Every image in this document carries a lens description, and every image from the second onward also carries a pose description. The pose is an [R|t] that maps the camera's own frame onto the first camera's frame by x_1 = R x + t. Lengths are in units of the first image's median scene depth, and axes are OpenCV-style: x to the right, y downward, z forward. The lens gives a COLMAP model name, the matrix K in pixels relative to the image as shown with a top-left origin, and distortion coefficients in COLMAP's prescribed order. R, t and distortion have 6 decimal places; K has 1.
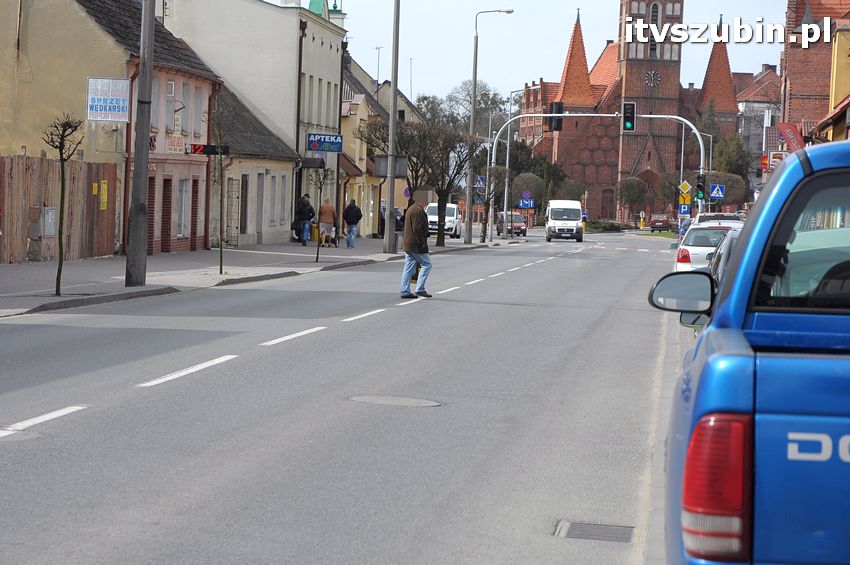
lens RADIAL K [[2506.7, 0, 424.8], [0, 2506.7, 284.0], [0, 0, 1]] dist [0.110265, 0.000000]
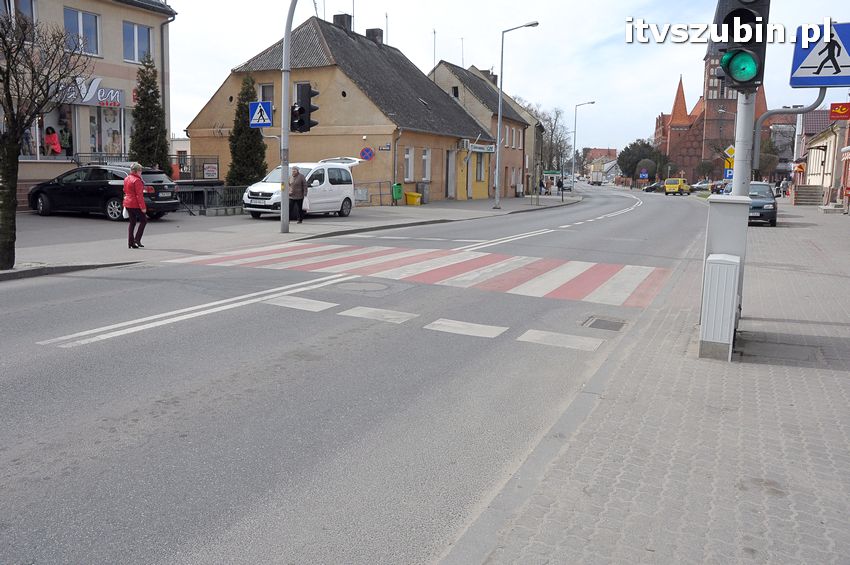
lens RADIAL K [[668.5, 0, 422.0], [0, 668.5, 250.4], [0, 0, 1]] dist [-0.106374, 0.095113]
pose [[0.938161, 0.025611, -0.345250, 0.169678], [-0.000941, 0.997445, 0.071434, -0.036965], [0.346197, -0.066692, 0.935788, 1.489796]]
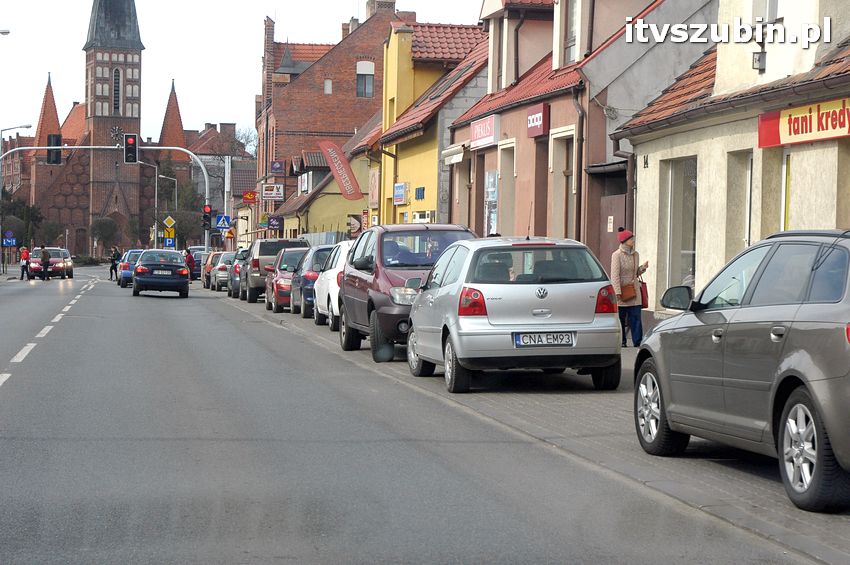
lens RADIAL K [[1894.2, 0, 421.2], [0, 1894.2, 280.7], [0, 0, 1]] dist [0.250369, 0.000000]
pose [[0.966491, -0.028324, 0.255135, -0.002663], [0.031279, 0.999482, -0.007531, -0.007321], [-0.254789, 0.015258, 0.966876, 0.355244]]
